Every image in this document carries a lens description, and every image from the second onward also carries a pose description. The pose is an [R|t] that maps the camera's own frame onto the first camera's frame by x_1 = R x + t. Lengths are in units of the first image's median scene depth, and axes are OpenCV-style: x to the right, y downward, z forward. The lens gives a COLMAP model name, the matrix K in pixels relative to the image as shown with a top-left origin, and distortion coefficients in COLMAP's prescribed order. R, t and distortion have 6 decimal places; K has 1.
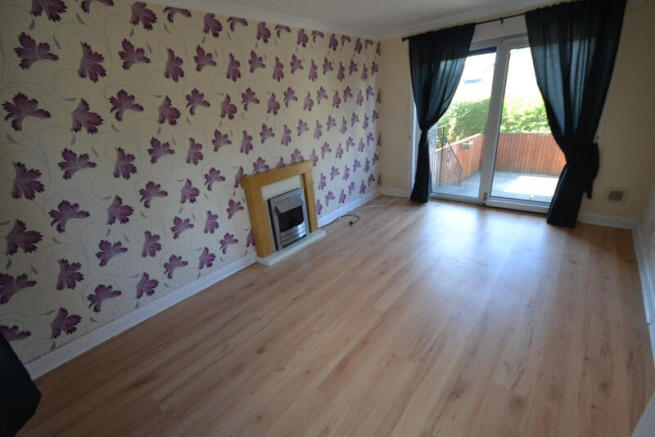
lens RADIAL K [[287.6, 0, 359.7], [0, 287.6, 220.3], [0, 0, 1]] dist [0.002780, 0.000285]
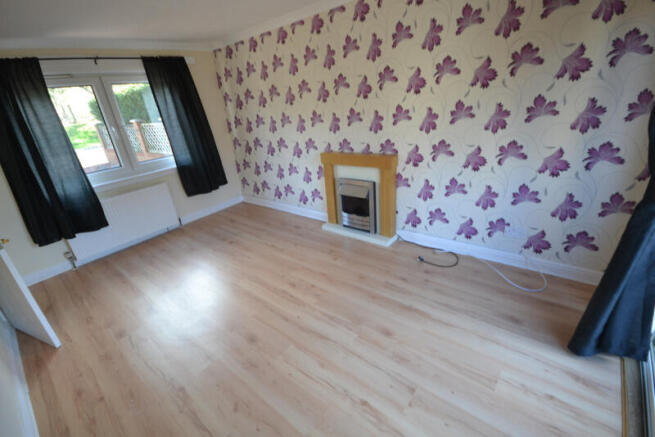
lens RADIAL K [[298.6, 0, 327.5], [0, 298.6, 218.5], [0, 0, 1]] dist [-0.002507, -0.000404]
pose [[-0.058758, 0.455814, -0.888134, 0.692877], [-0.284797, 0.845043, 0.452540, -0.403416], [0.956785, 0.279528, 0.080162, 0.831394]]
